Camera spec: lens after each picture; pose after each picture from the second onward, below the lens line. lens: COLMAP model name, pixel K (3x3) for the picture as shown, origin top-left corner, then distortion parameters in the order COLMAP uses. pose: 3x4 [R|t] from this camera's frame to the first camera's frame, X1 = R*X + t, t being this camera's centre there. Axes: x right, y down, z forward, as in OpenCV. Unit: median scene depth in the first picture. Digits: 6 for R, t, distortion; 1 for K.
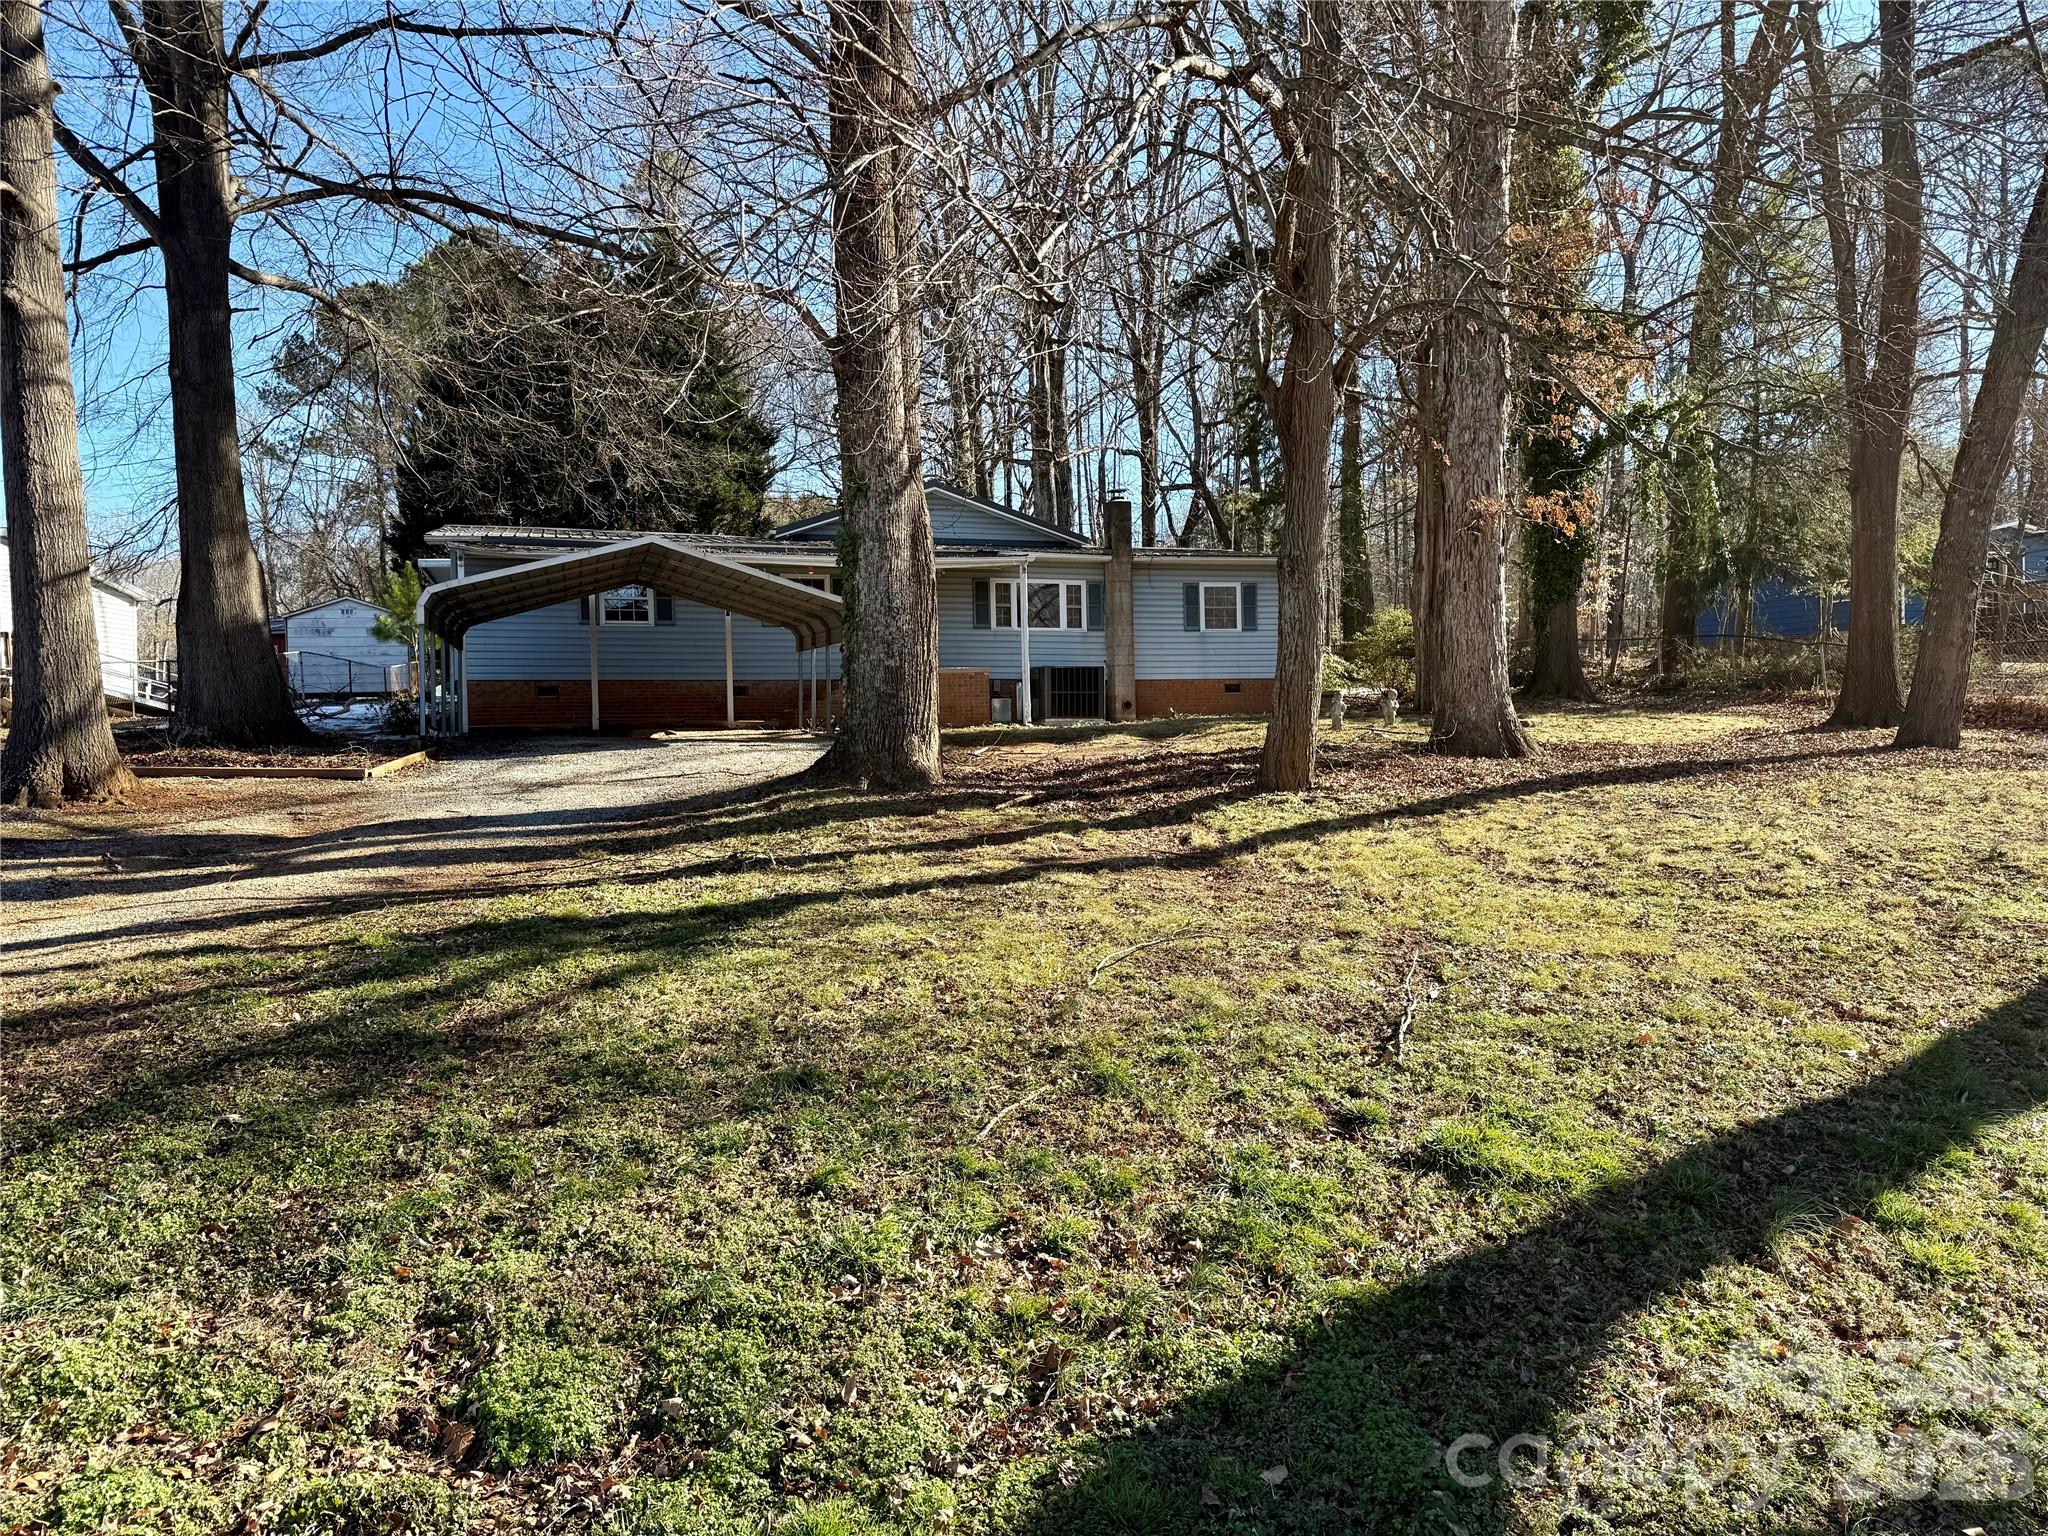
lens RADIAL K [[1423.9, 0, 1025.6], [0, 1423.9, 775.5], [0, 0, 1]] dist [0.030740, -0.003553]
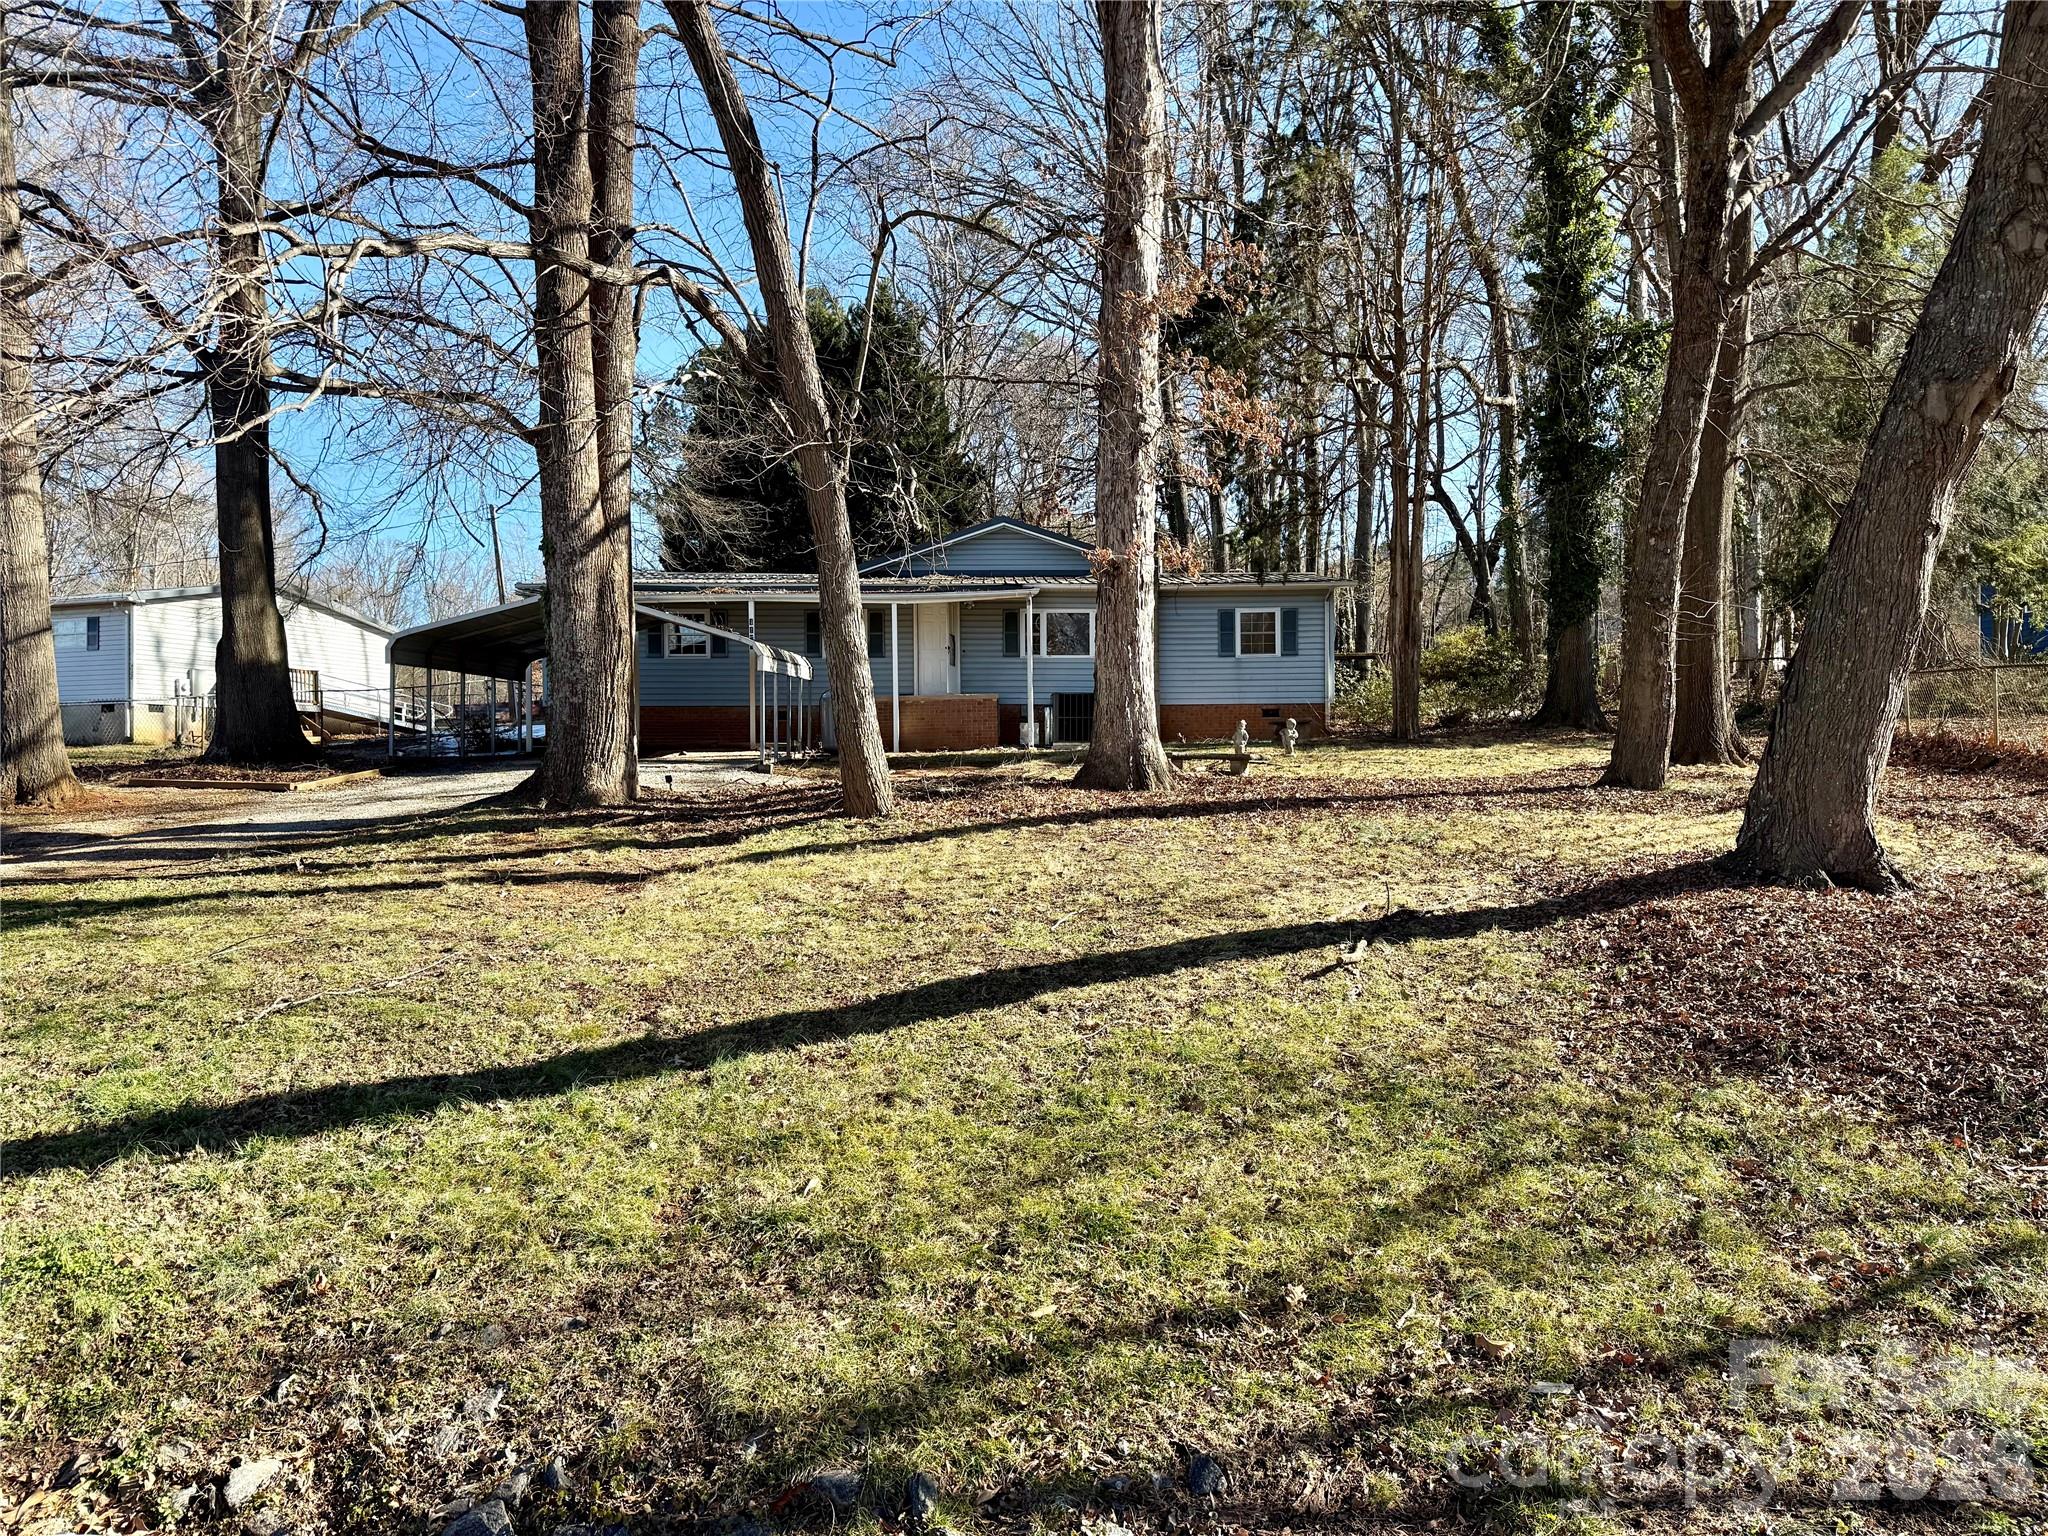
lens RADIAL K [[1423.9, 0, 1027.2], [0, 1423.9, 759.4], [0, 0, 1]] dist [0.030740, -0.003553]
pose [[0.961501, 0.011919, -0.274542, 0.280631], [-0.018082, 0.999638, -0.019929, -0.006702], [0.274205, 0.024126, 0.961368, -0.008109]]
